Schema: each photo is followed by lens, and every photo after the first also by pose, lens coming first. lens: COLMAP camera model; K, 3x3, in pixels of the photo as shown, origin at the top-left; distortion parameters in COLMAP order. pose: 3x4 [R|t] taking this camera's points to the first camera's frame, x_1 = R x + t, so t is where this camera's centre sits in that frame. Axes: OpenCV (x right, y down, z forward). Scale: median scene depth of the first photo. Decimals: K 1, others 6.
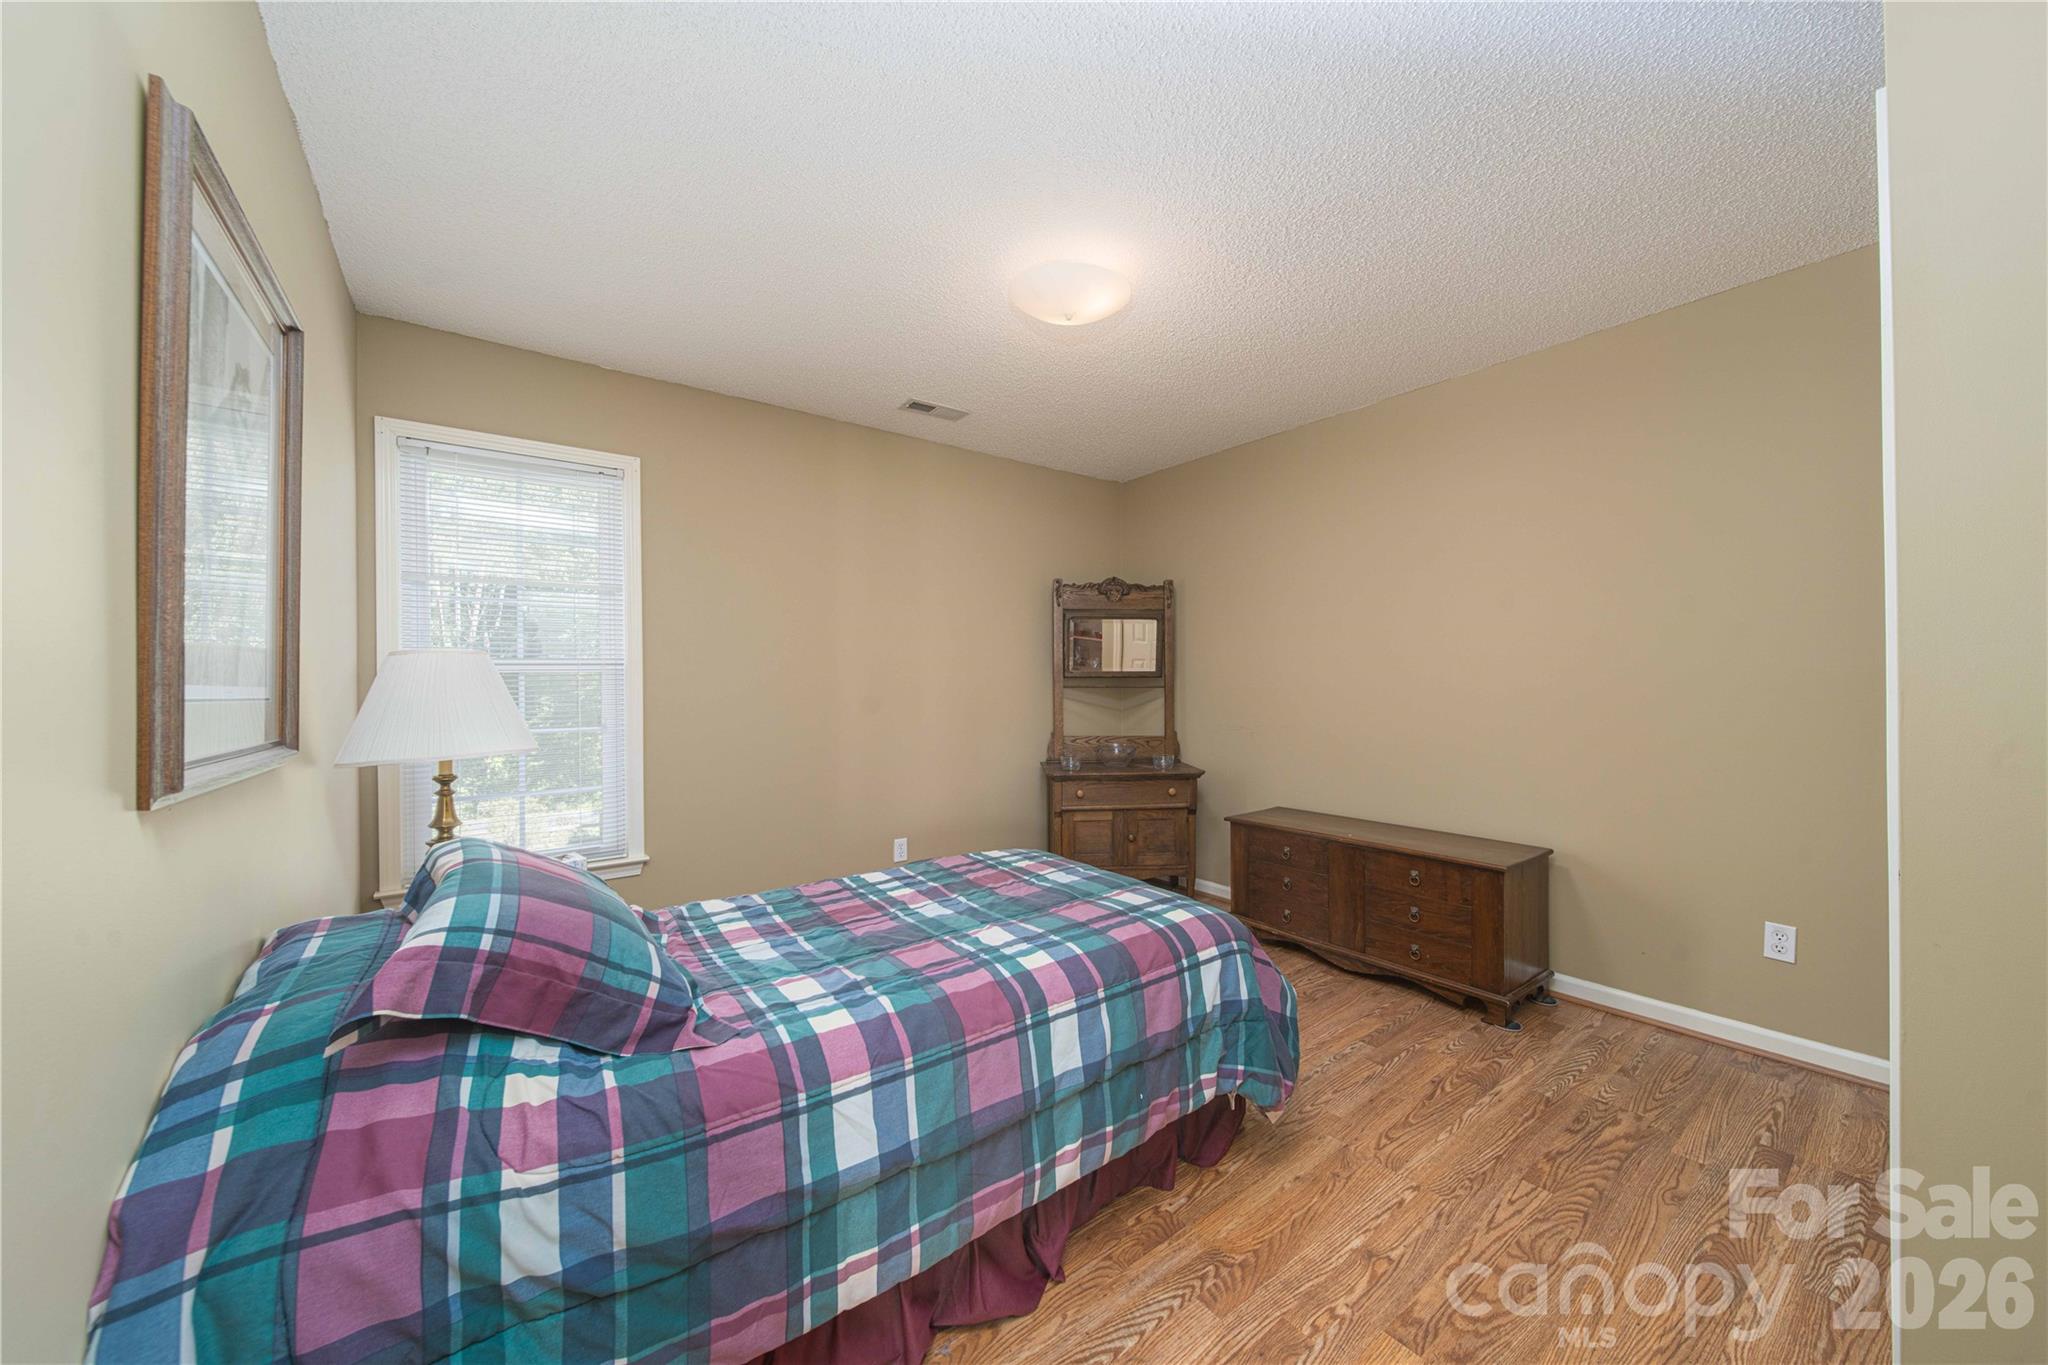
lens RADIAL K [[718.1, 0, 1025.7], [0, 718.1, 683.7], [0, 0, 1]] dist [0.001497, 0.000130]
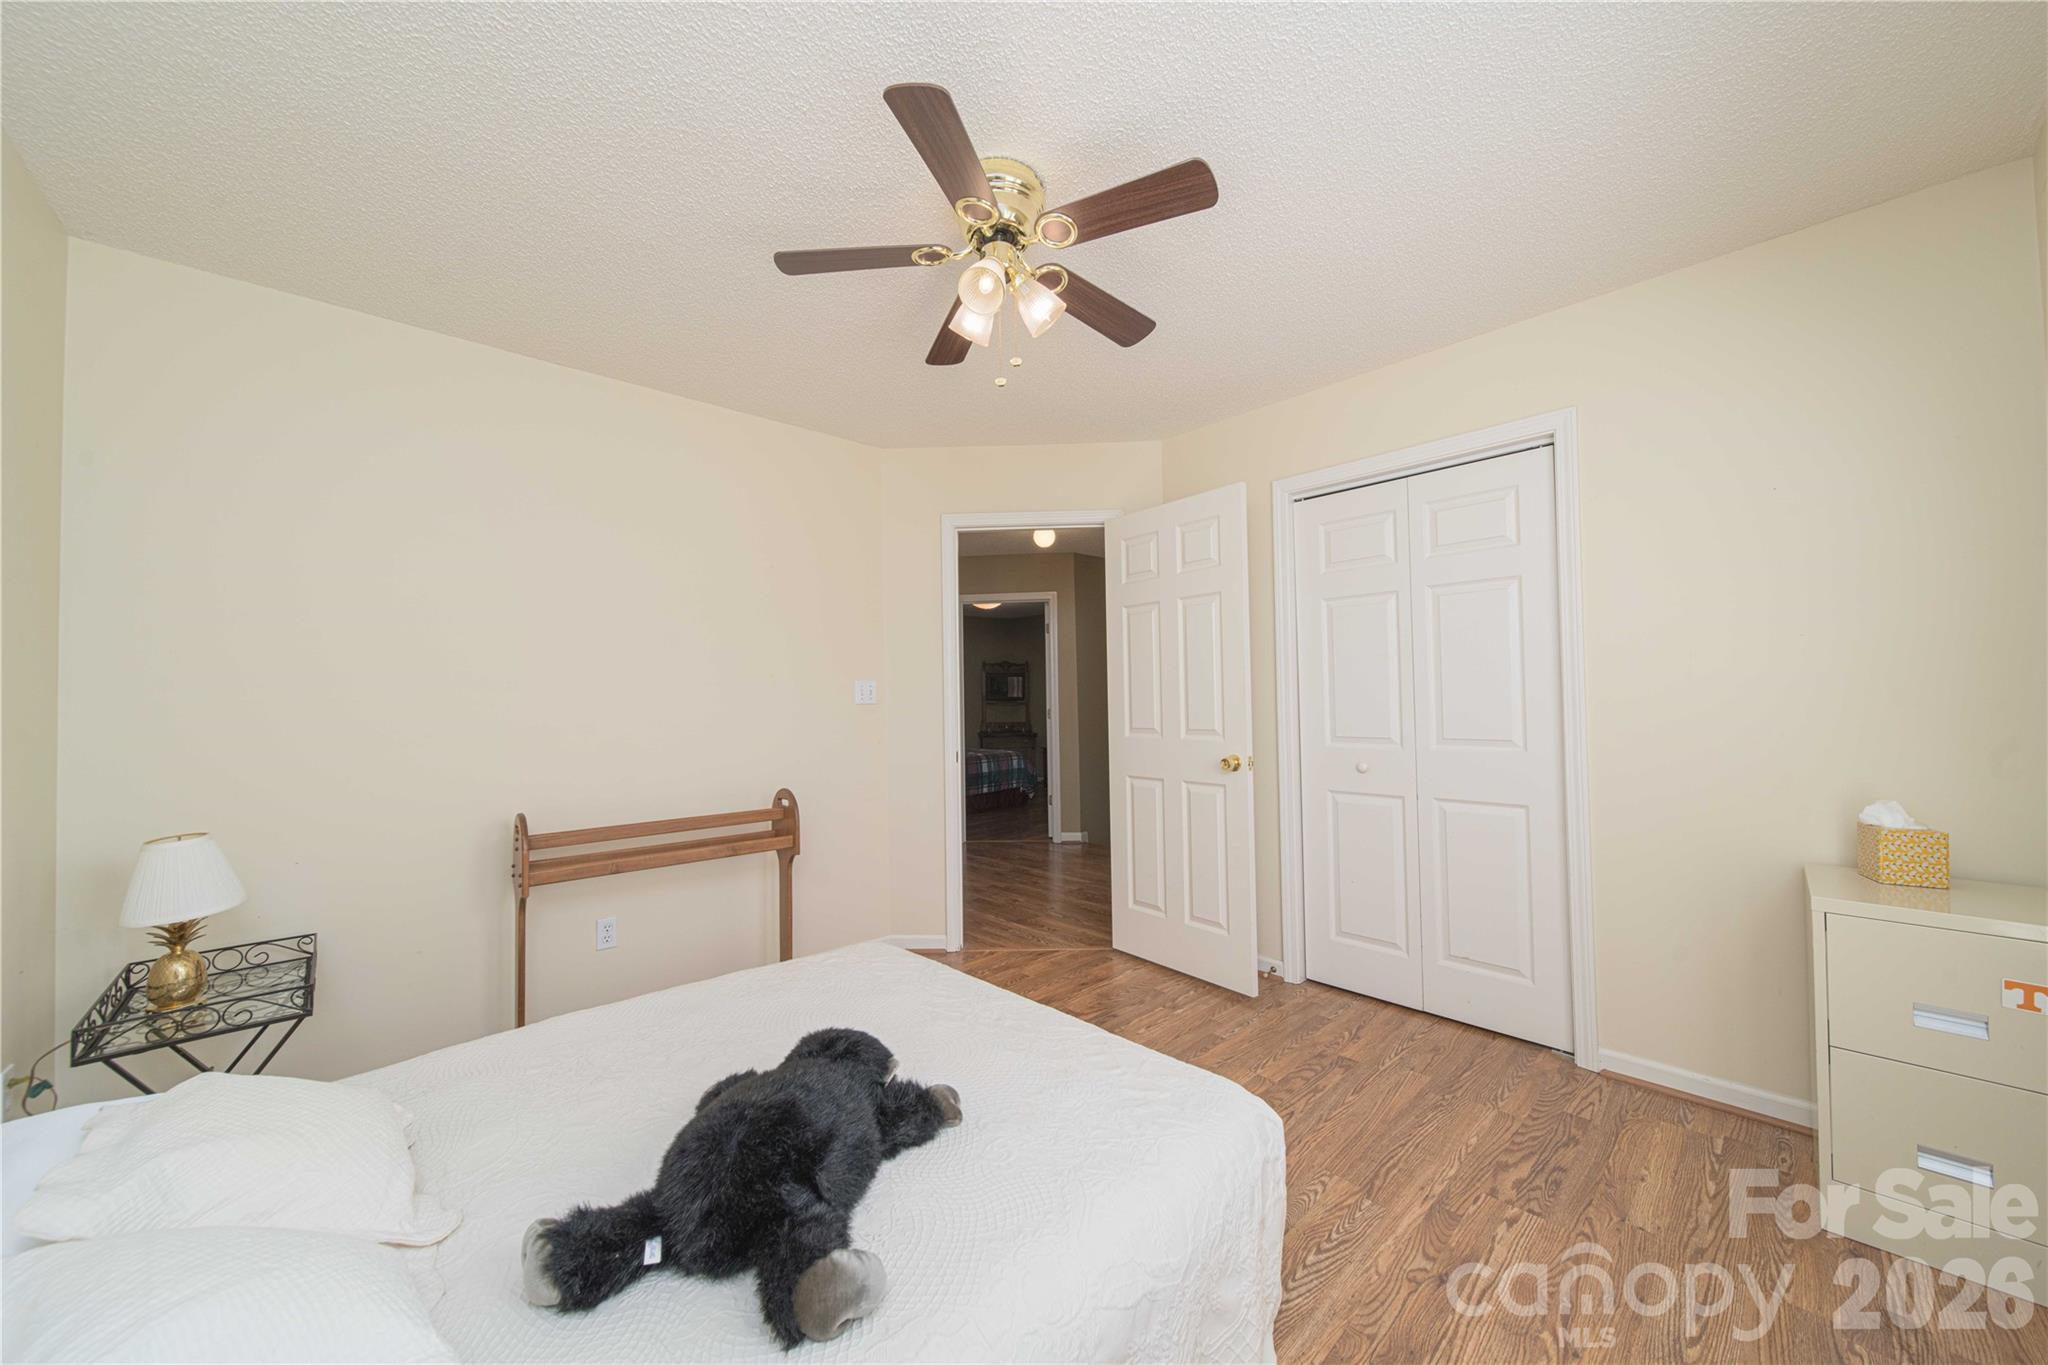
lens RADIAL K [[718.1, 0, 1025.7], [0, 718.1, 683.7], [0, 0, 1]] dist [0.001497, 0.000130]
pose [[0.994838, 0.000151, 0.101472, -0.167549], [0.002270, 0.999715, -0.023745, -0.006085], [-0.101447, 0.023853, 0.994555, -3.933969]]
